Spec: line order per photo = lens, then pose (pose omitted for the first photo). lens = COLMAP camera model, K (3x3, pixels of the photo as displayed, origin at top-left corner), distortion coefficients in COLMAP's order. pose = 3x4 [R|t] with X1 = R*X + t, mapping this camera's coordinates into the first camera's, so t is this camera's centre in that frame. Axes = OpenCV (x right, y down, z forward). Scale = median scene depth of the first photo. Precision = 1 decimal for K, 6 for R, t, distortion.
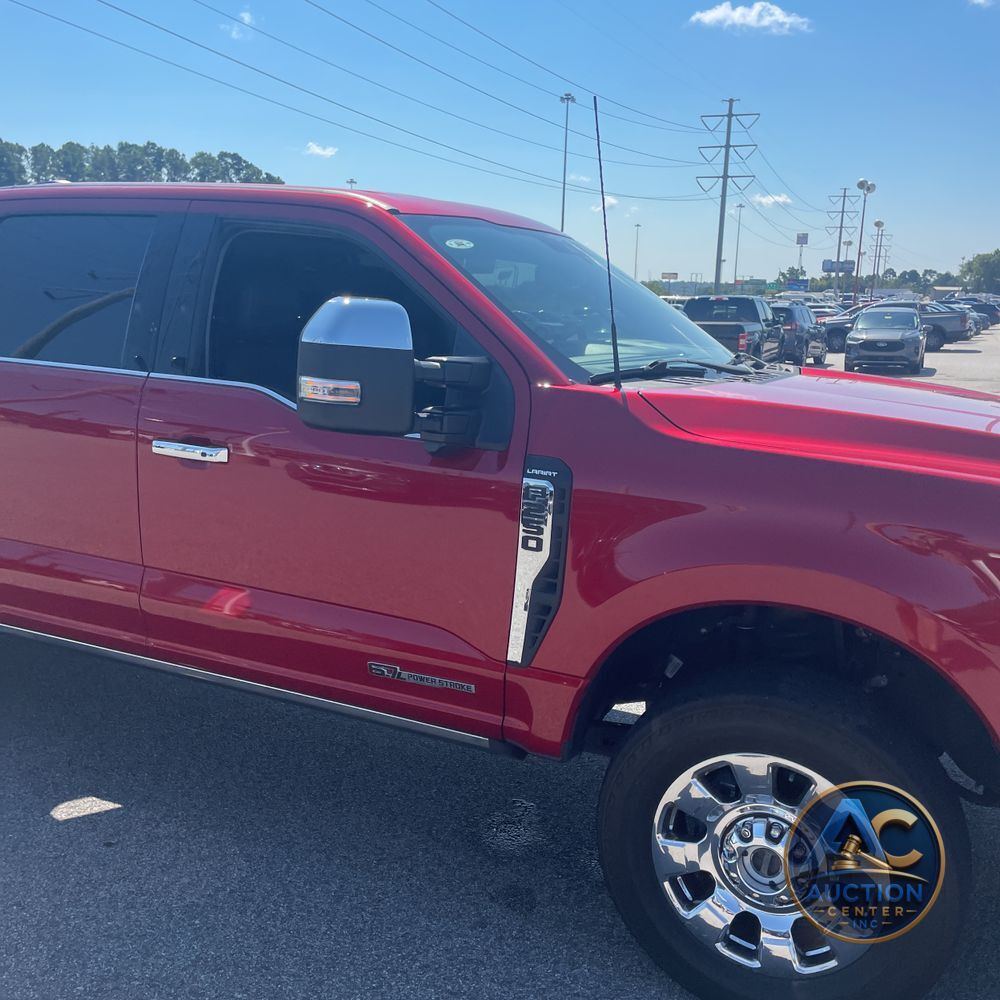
lens RADIAL K [[1010.8, 0, 500.0], [0, 1010.8, 500.0], [0, 0, 1]] dist [0.094012, -0.131150]
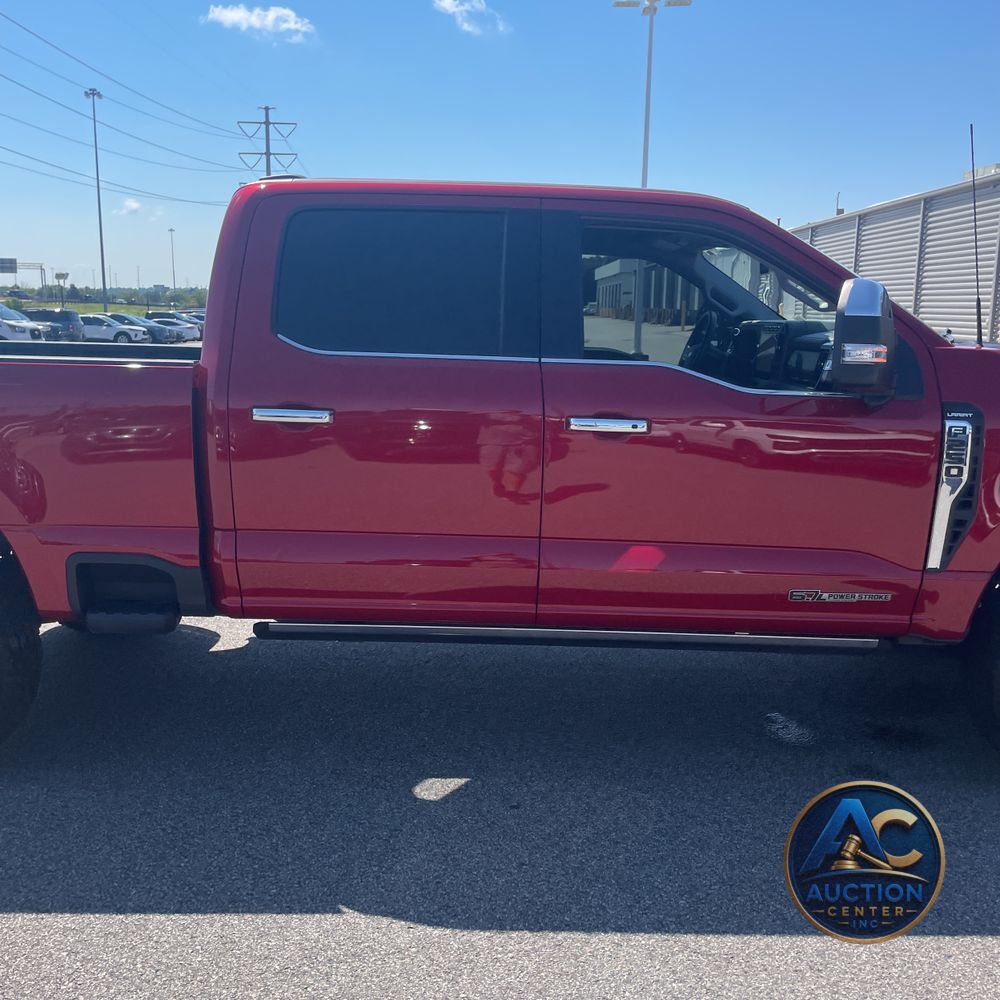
lens RADIAL K [[1010.8, 0, 500.0], [0, 1010.8, 500.0], [0, 0, 1]] dist [0.094012, -0.131150]
pose [[0.912659, -0.091815, 0.398276, -0.992379], [0.094460, 0.995443, 0.013023, 0.007824], [-0.397657, 0.025736, 0.917173, 0.046001]]
